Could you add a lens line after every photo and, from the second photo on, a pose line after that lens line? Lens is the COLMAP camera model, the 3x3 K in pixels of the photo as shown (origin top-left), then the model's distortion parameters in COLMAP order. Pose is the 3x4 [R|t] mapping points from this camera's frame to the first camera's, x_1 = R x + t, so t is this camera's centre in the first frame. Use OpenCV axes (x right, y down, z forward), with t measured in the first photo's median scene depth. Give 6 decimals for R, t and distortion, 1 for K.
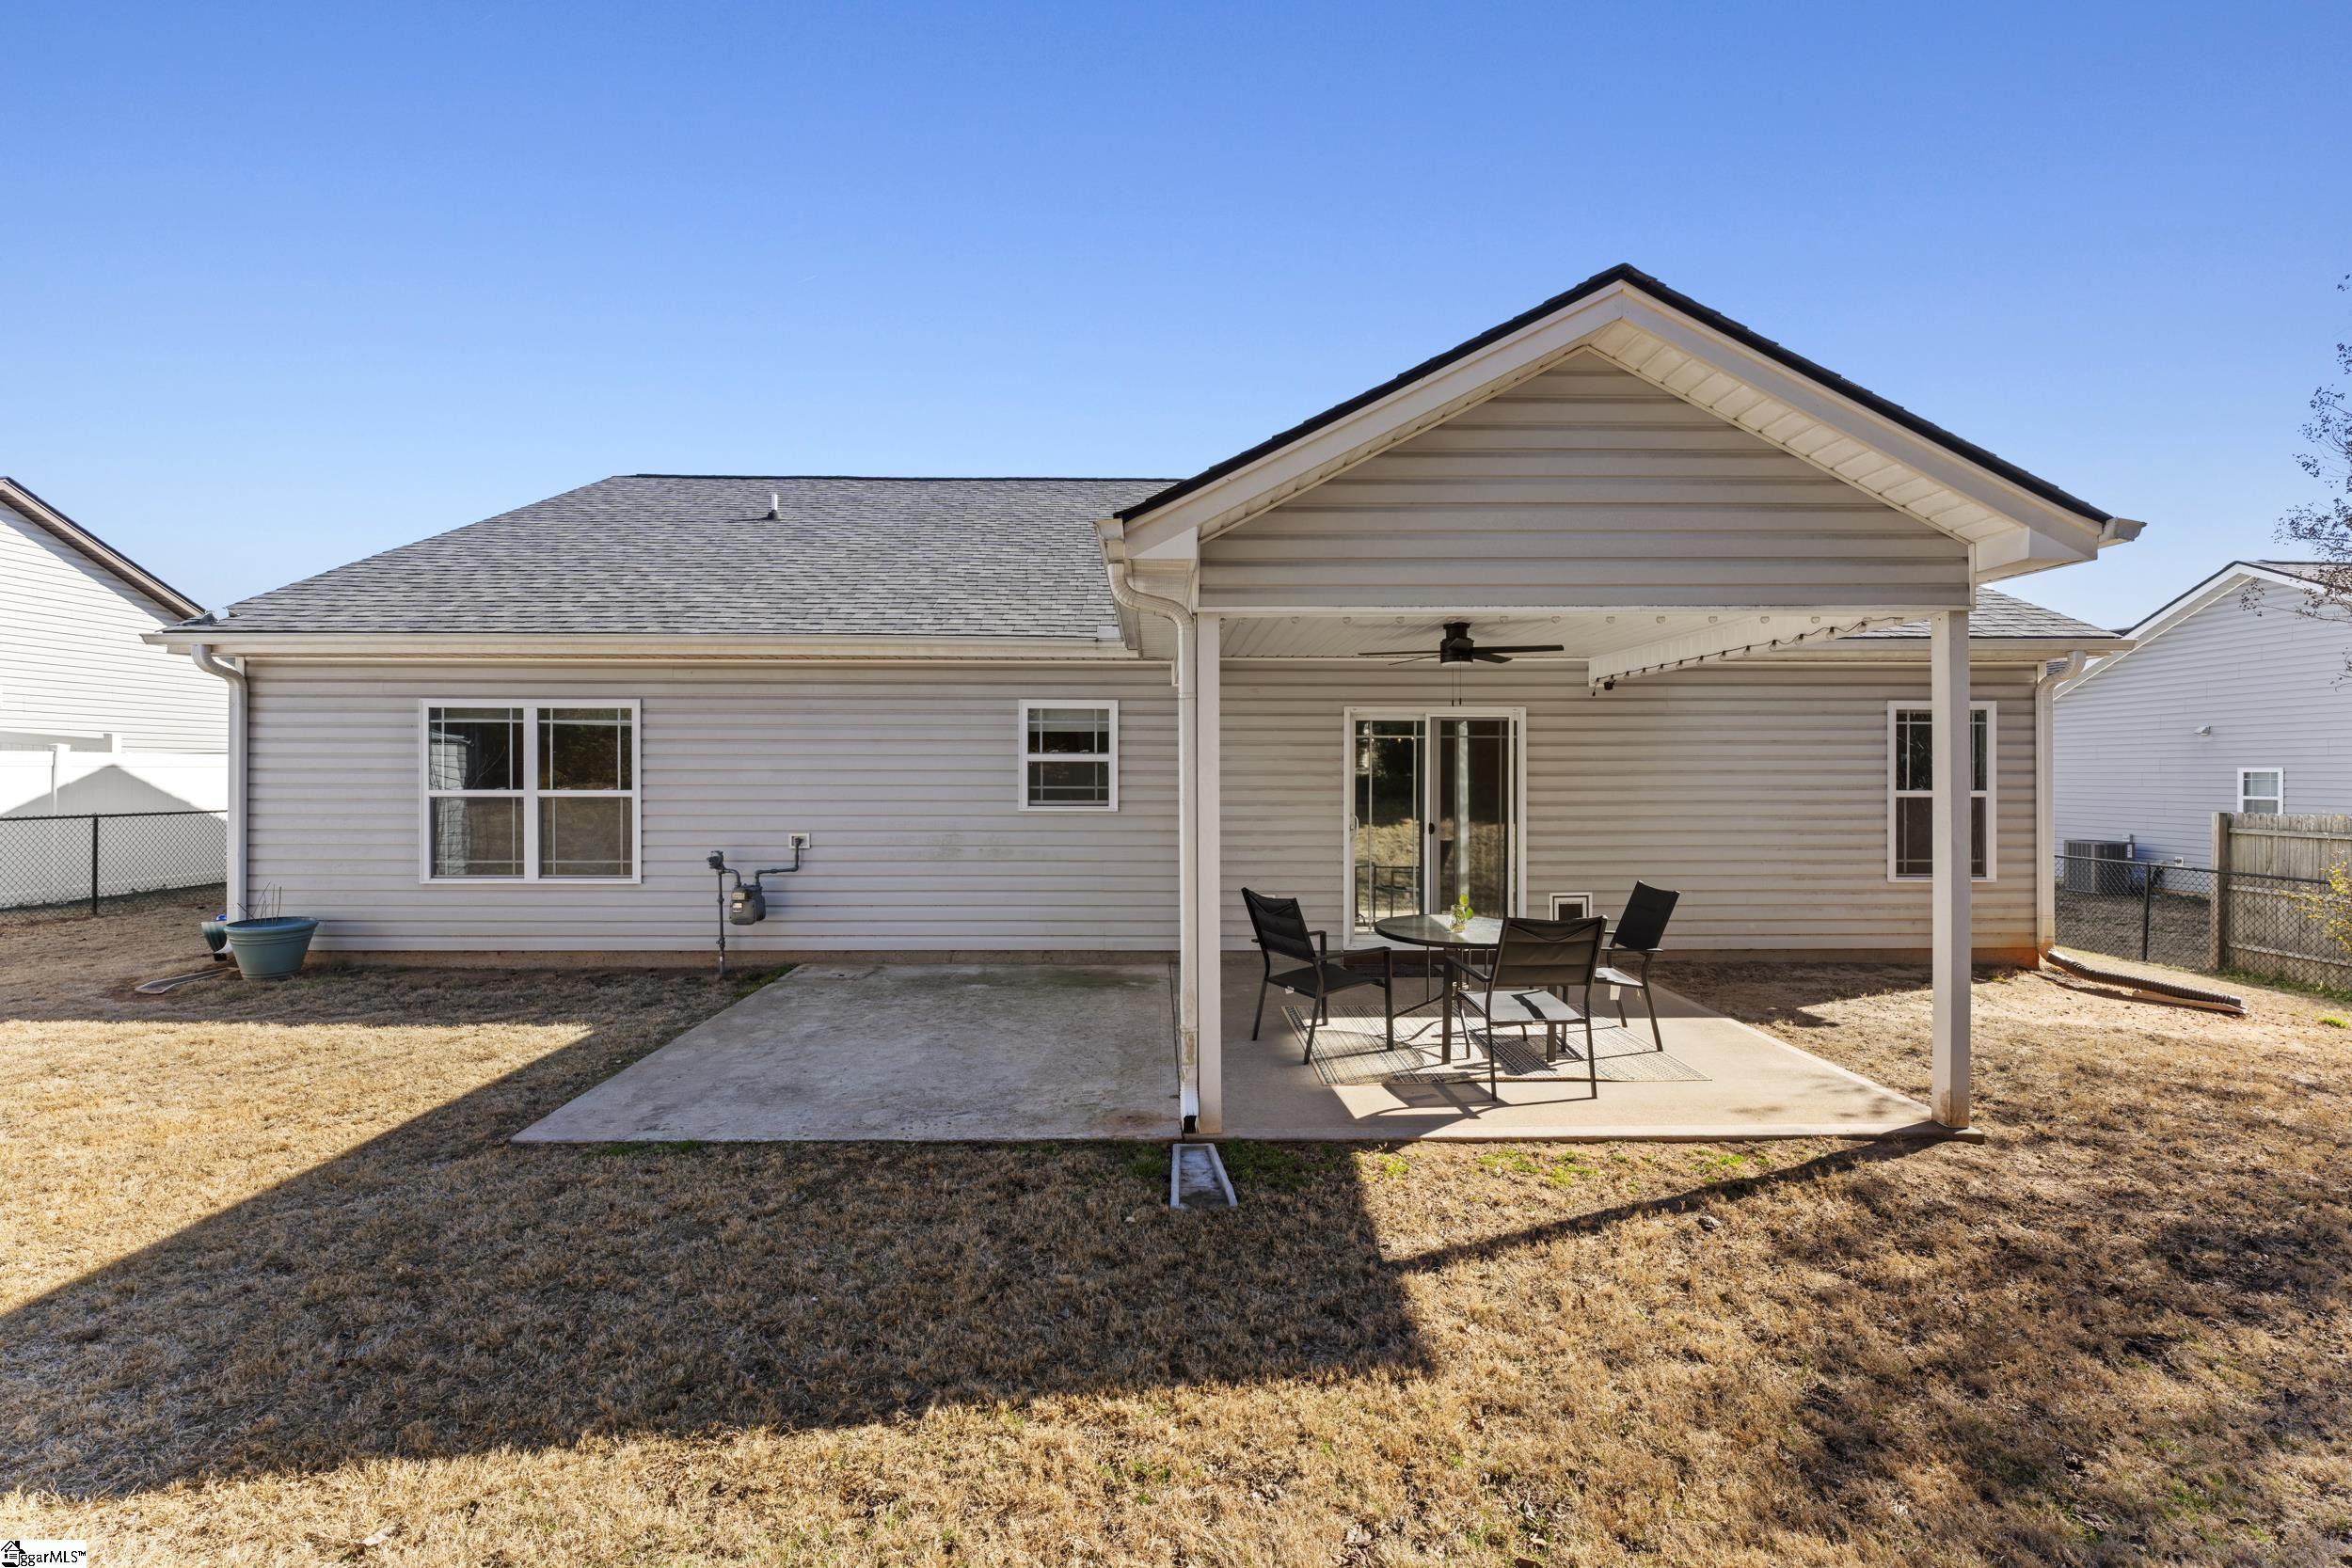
lens RADIAL K [[1021.3, 0, 1176.0], [0, 1021.3, 784.0], [0, 0, 1]] dist [0.000435, 0.000012]
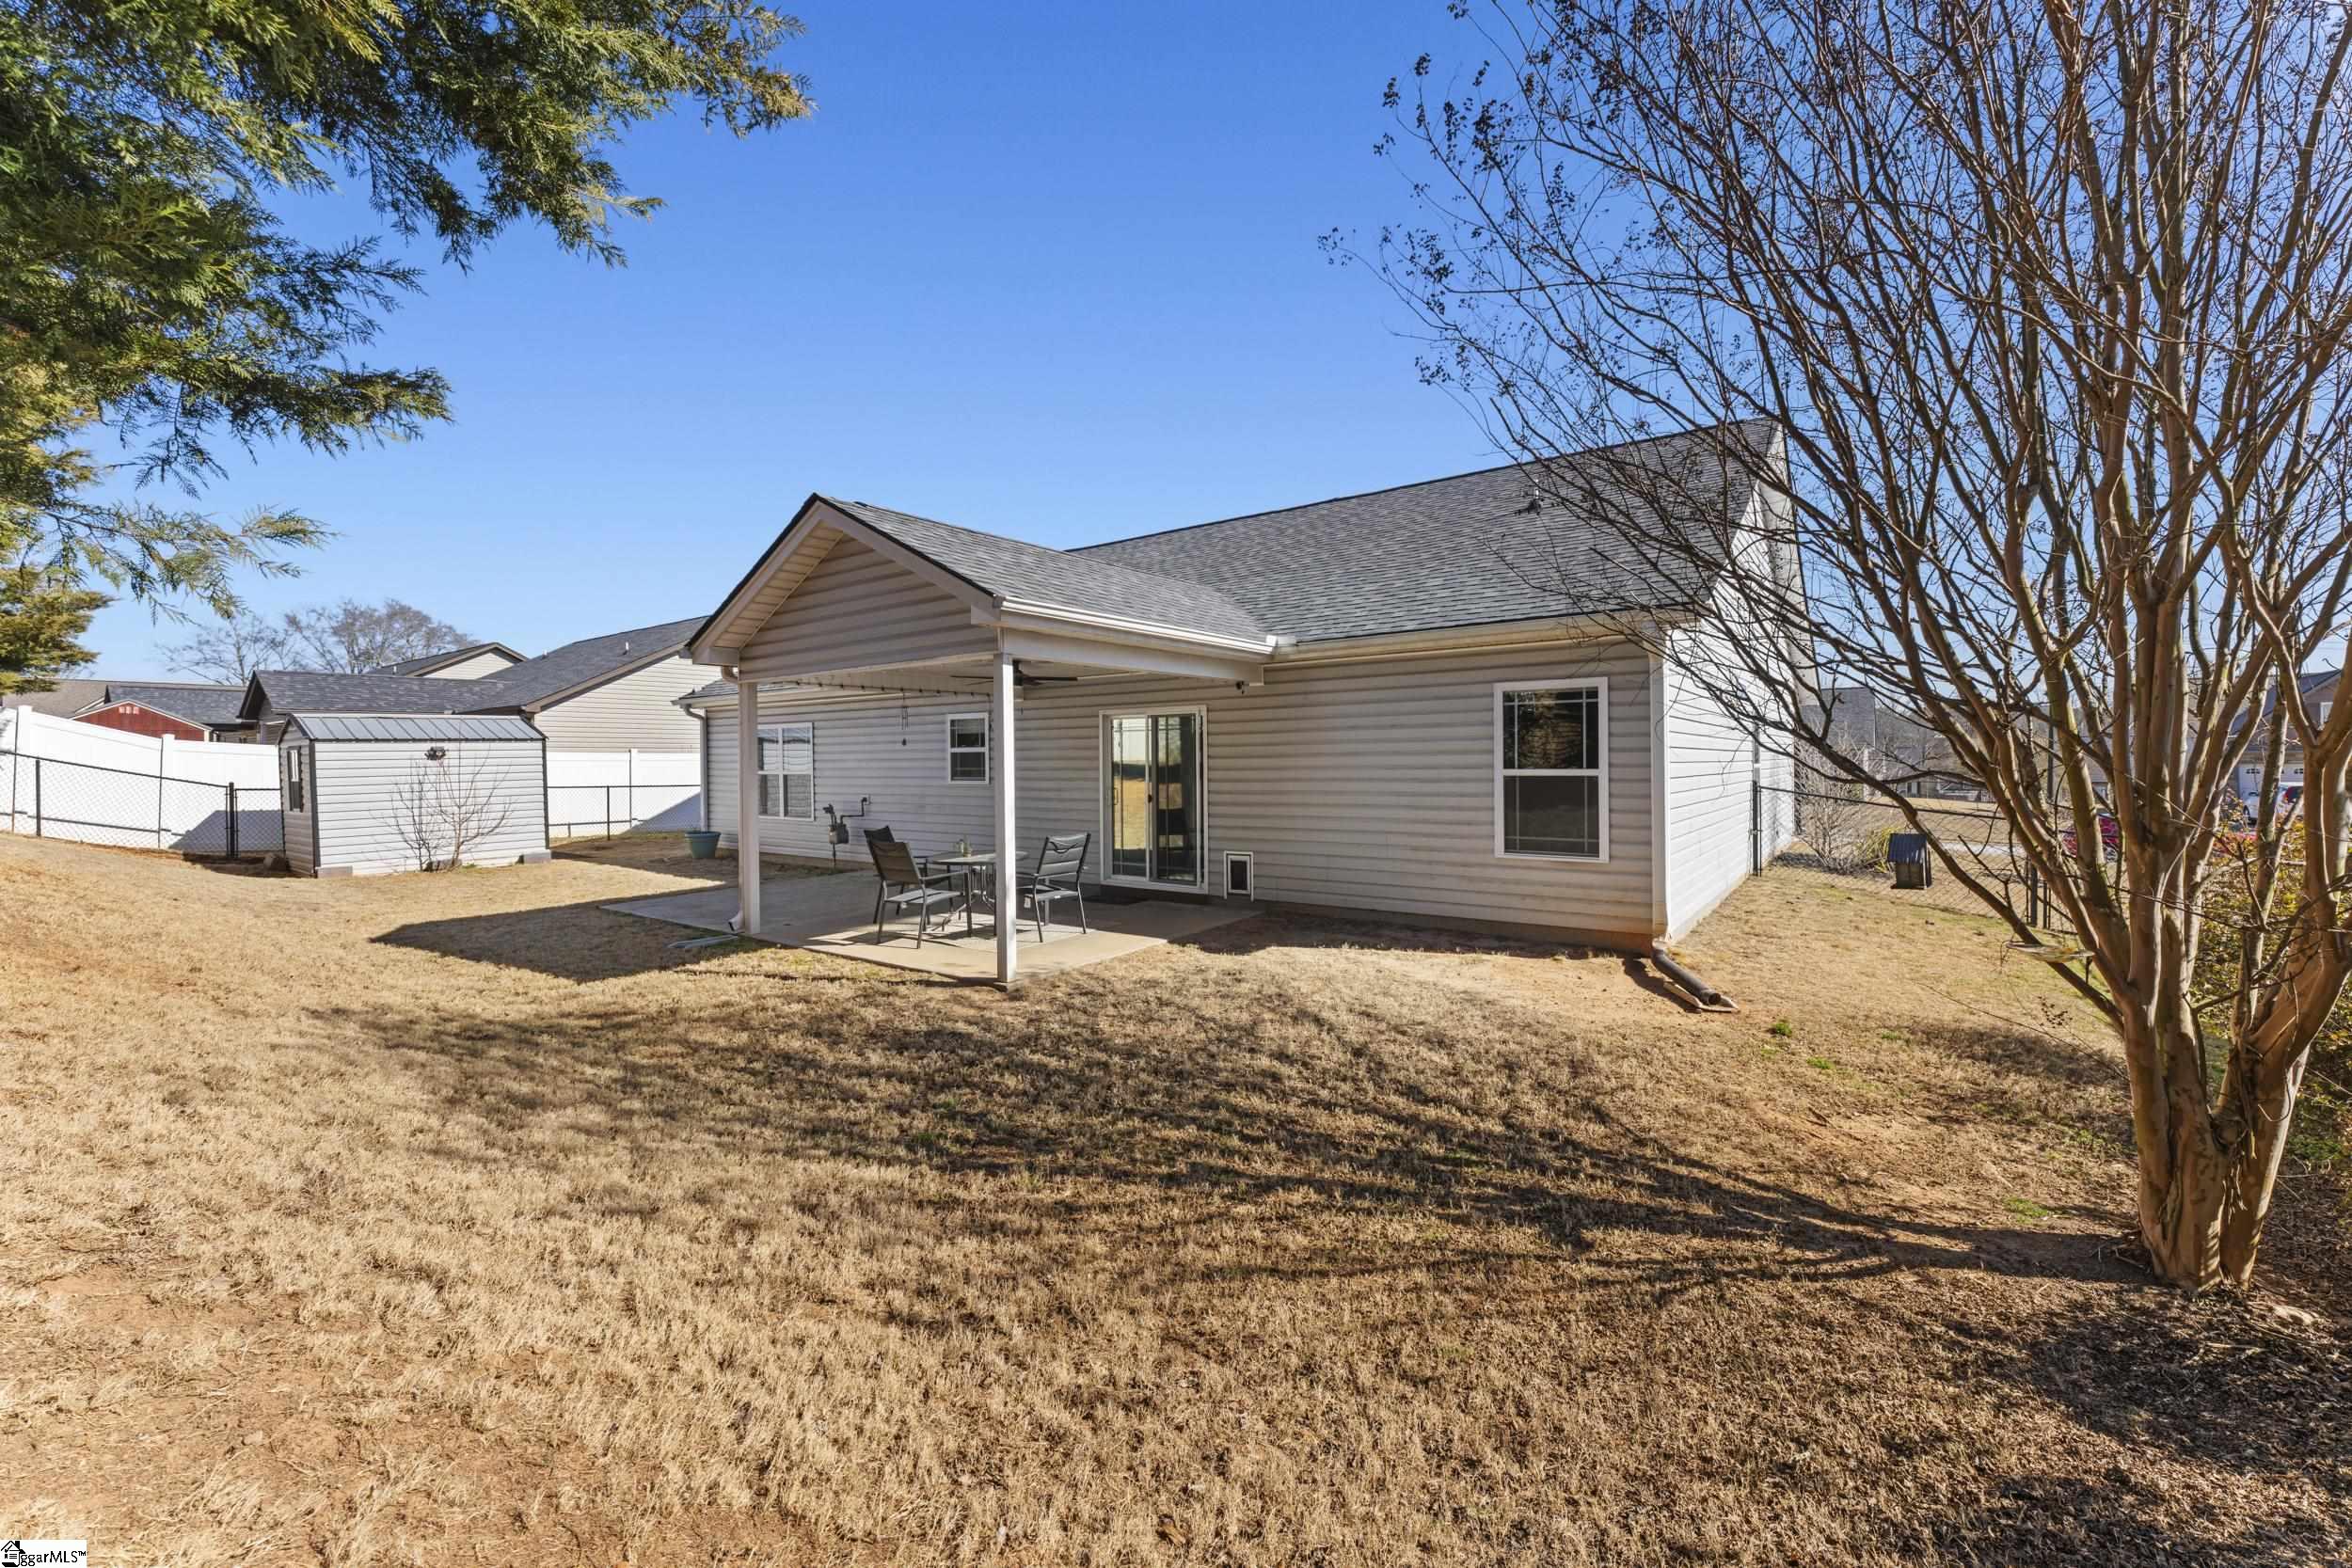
lens RADIAL K [[1021.3, 0, 1176.0], [0, 1021.3, 784.0], [0, 0, 1]] dist [0.000435, 0.000012]
pose [[0.769221, 0.006854, -0.638947, 1.148568], [0.004585, 0.999858, 0.016246, 0.002699], [0.638967, -0.015426, 0.769079, -0.007896]]
